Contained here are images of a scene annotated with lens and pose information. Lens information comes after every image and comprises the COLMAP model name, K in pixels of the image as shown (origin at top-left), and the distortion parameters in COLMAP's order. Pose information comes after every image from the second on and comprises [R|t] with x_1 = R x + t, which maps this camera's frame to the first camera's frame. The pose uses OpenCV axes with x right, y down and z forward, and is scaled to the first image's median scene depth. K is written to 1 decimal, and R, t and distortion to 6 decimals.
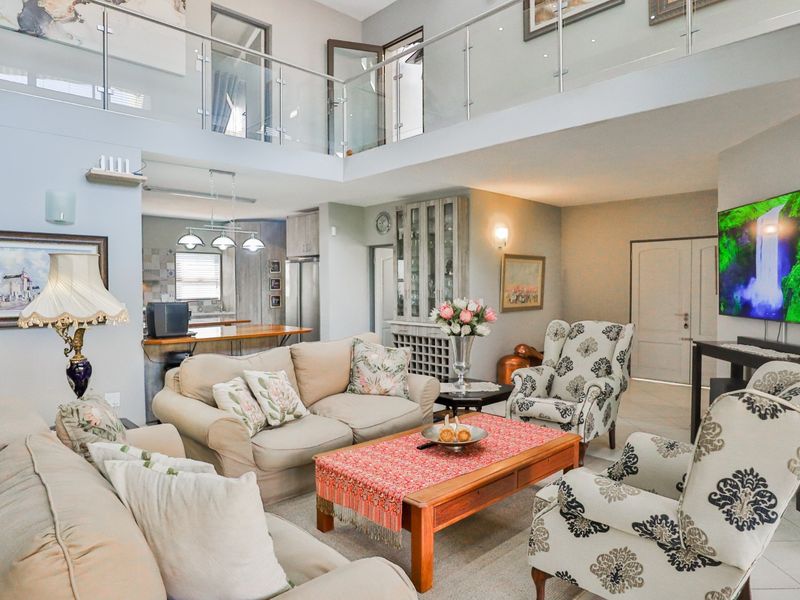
lens RADIAL K [[516.2, 0, 398.3], [0, 516.2, 296.5], [0, 0, 1]] dist [-0.040367, 0.018805]
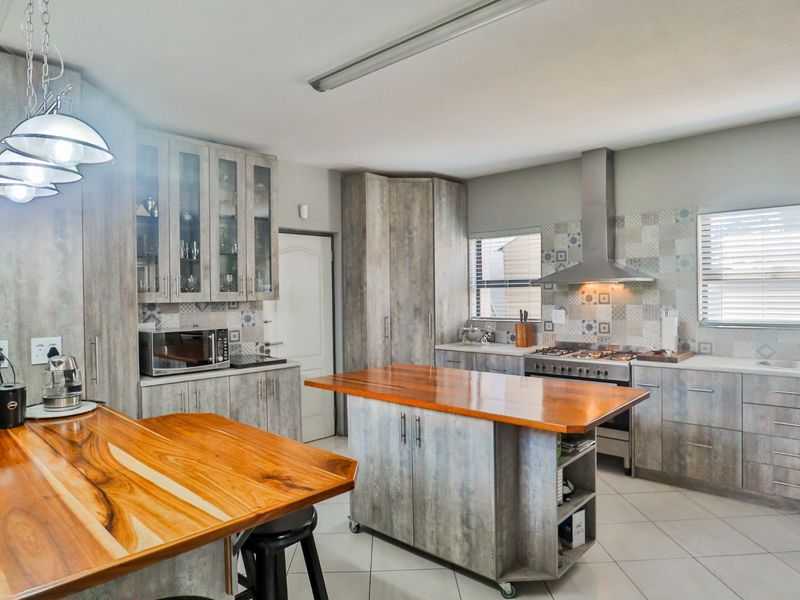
lens RADIAL K [[516.2, 0, 398.5], [0, 516.2, 299.2], [0, 0, 1]] dist [-0.040367, 0.018805]
pose [[0.043618, 0.017783, -0.998890, -0.014510], [-0.007423, 0.999820, 0.017475, -0.019398], [0.999021, 0.006653, 0.043742, 0.705519]]
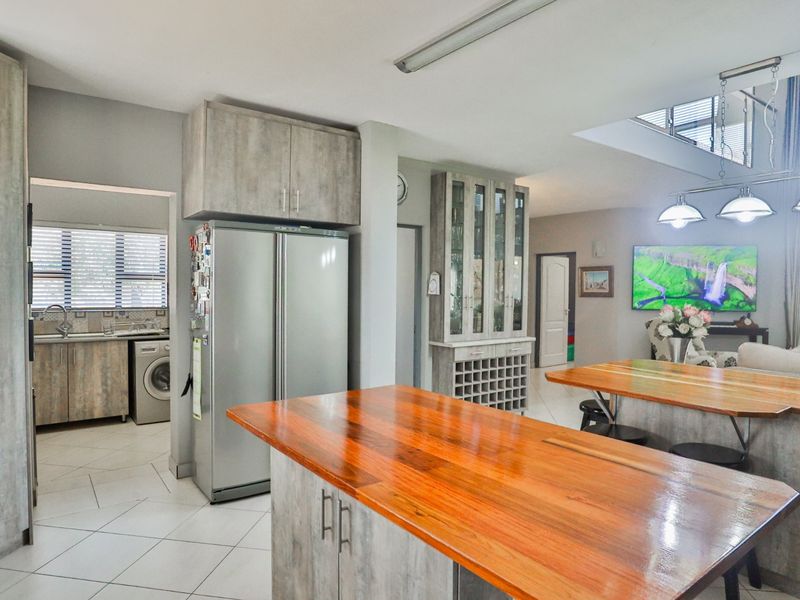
lens RADIAL K [[516.2, 0, 400.2], [0, 516.2, 292.1], [0, 0, 1]] dist [-0.040367, 0.018805]
pose [[0.133574, -0.007217, 0.991013, -0.508262], [0.011002, 0.999923, 0.005799, -0.017280], [-0.990978, 0.010129, 0.133643, 0.736978]]
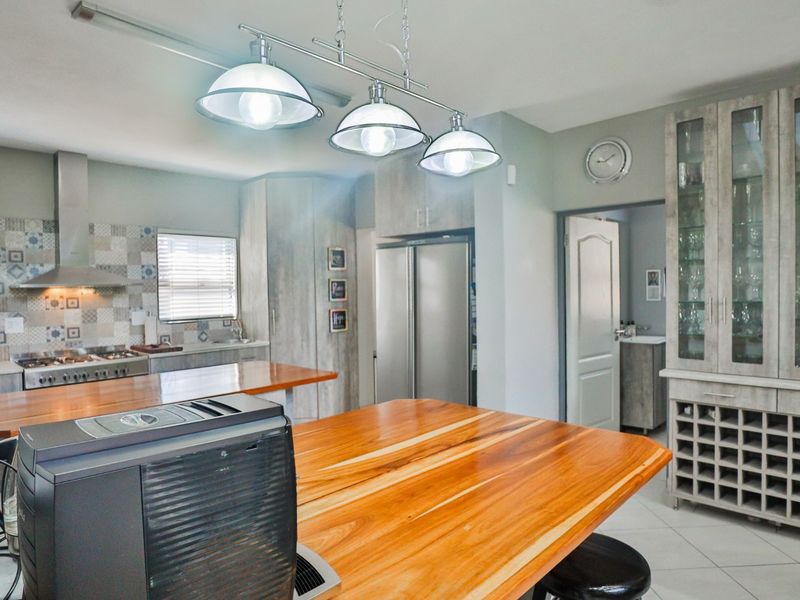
lens RADIAL K [[516.2, 0, 400.0], [0, 516.2, 302.7], [0, 0, 1]] dist [-0.040367, 0.018805]
pose [[0.998831, -0.013131, 0.046515, -0.199479], [0.012921, 0.999905, 0.004818, -0.011979], [-0.046574, -0.004211, 0.998906, 0.437401]]
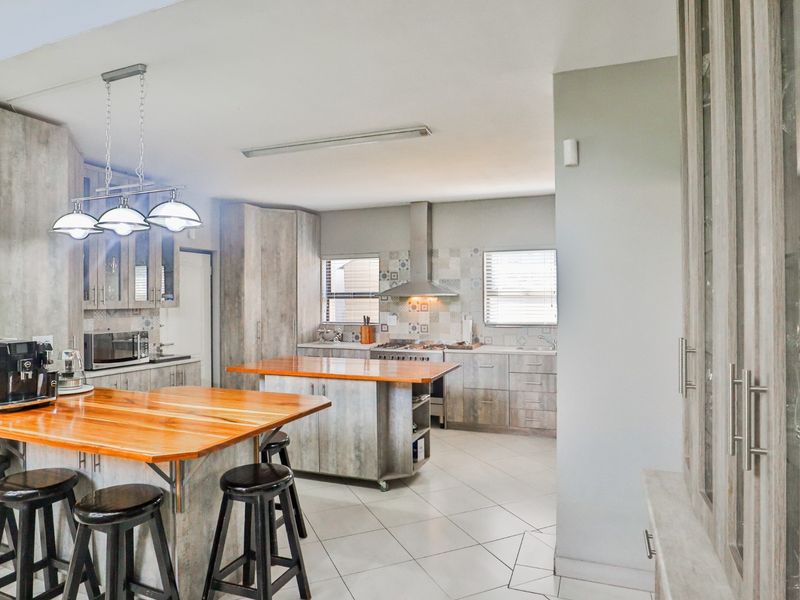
lens RADIAL K [[516.2, 0, 400.8], [0, 516.2, 299.3], [0, 0, 1]] dist [-0.040367, 0.018805]
pose [[0.410156, 0.003024, -0.912011, 0.115080], [-0.016945, 0.999847, -0.004305, -0.020188], [0.911858, 0.017220, 0.410144, 0.615333]]
